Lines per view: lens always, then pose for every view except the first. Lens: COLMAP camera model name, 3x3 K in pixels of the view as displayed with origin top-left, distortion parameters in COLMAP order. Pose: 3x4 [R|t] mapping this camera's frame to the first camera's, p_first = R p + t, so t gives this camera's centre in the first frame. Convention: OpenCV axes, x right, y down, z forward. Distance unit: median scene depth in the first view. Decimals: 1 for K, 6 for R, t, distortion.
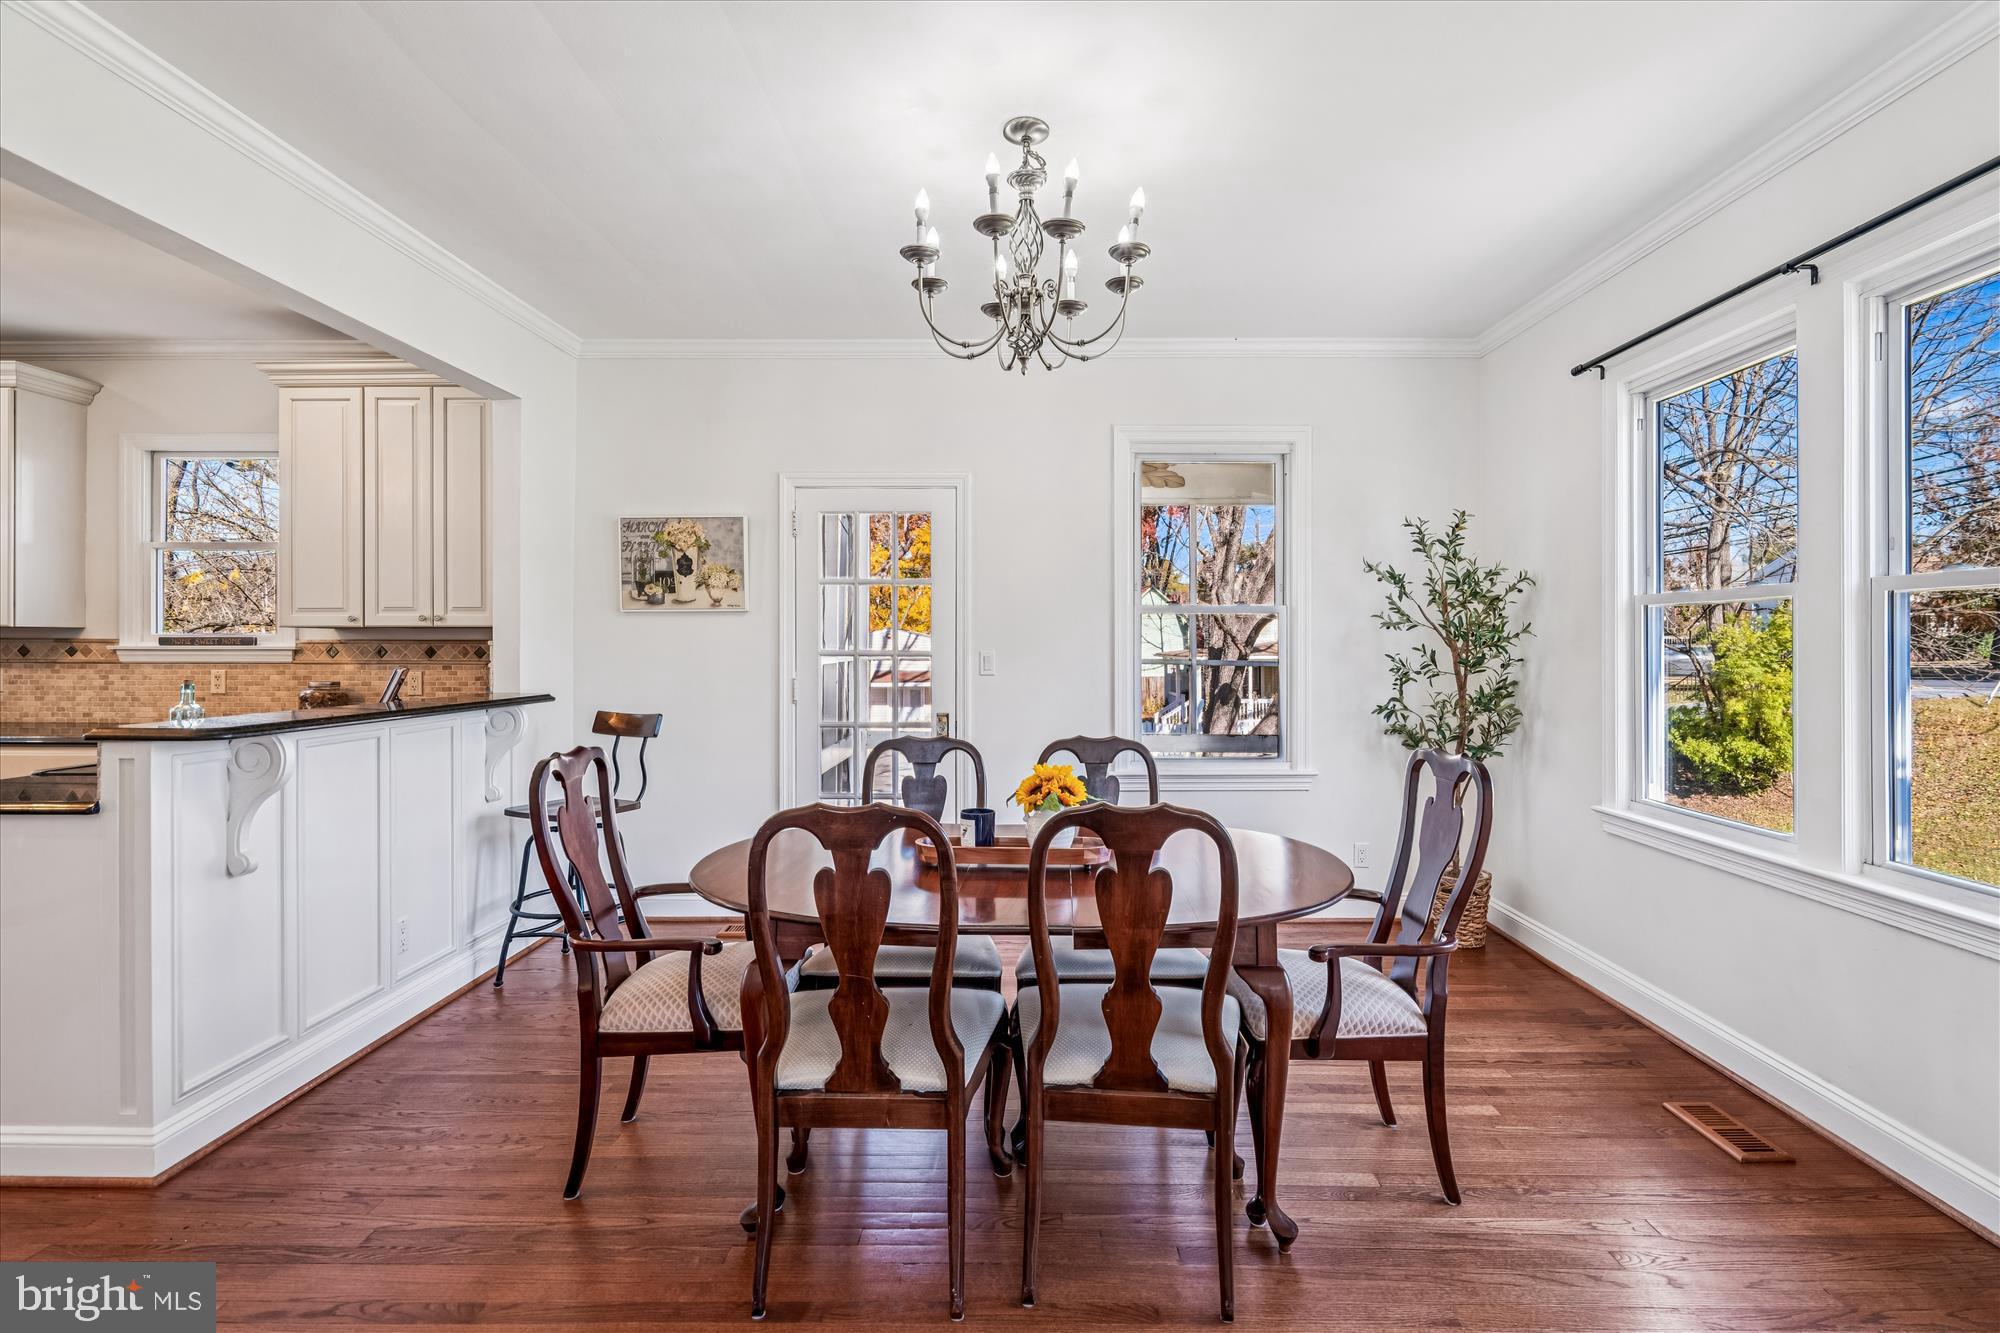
lens RADIAL K [[914.8, 0, 1009.2], [0, 914.8, 631.2], [0, 0, 1]] dist [0.000428, -0.000304]
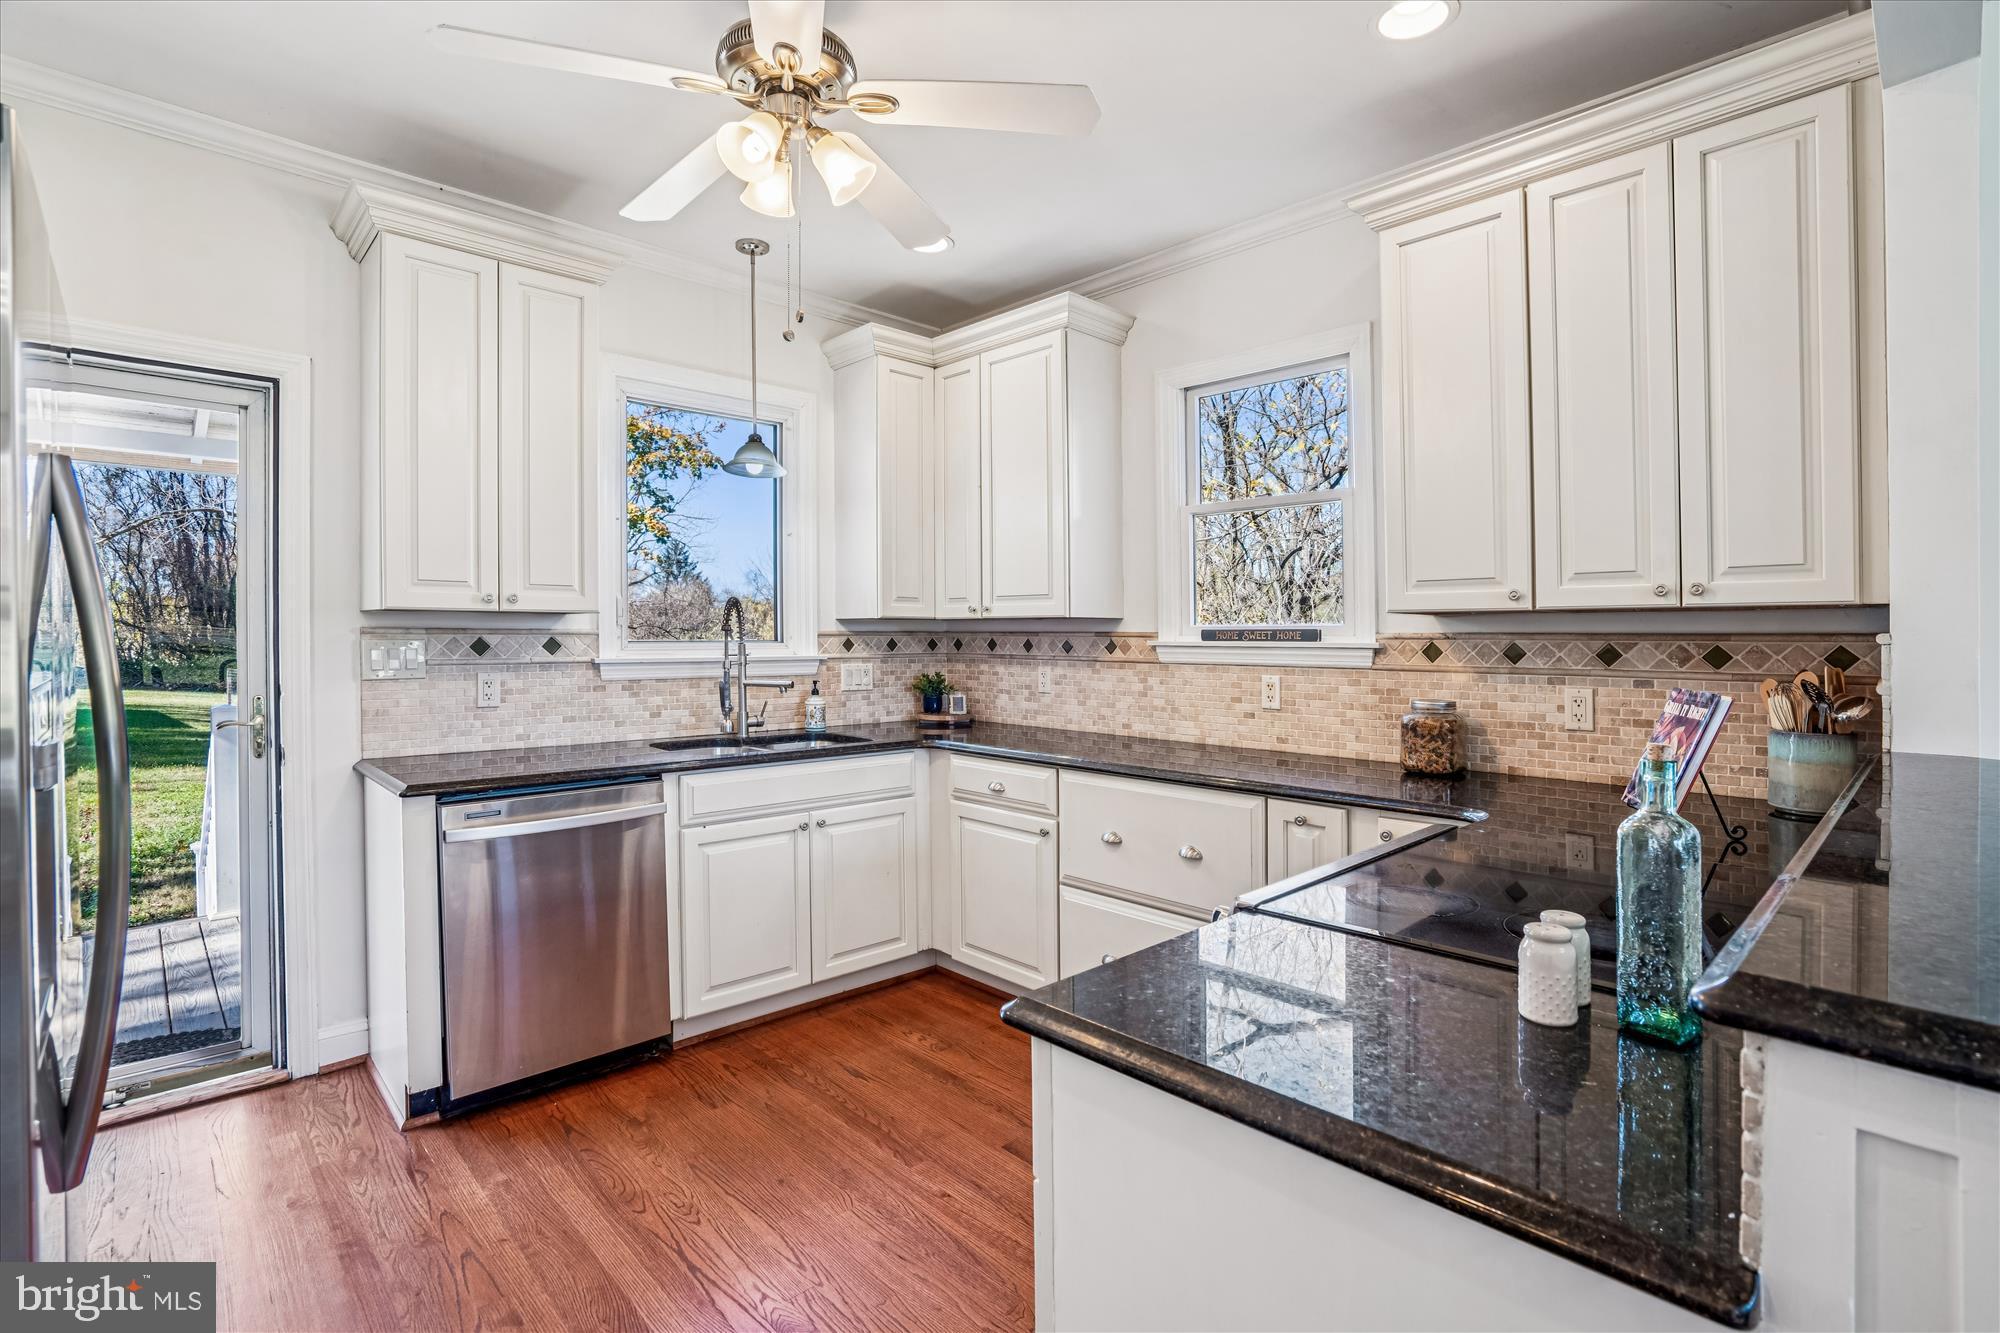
lens RADIAL K [[914.8, 0, 1009.2], [0, 914.8, 631.2], [0, 0, 1]] dist [0.000428, -0.000304]
pose [[0.705426, -0.002475, -0.708779, -0.507920], [0.007461, 0.999964, 0.003934, 0.003574], [0.708744, -0.008063, 0.705419, 0.357635]]
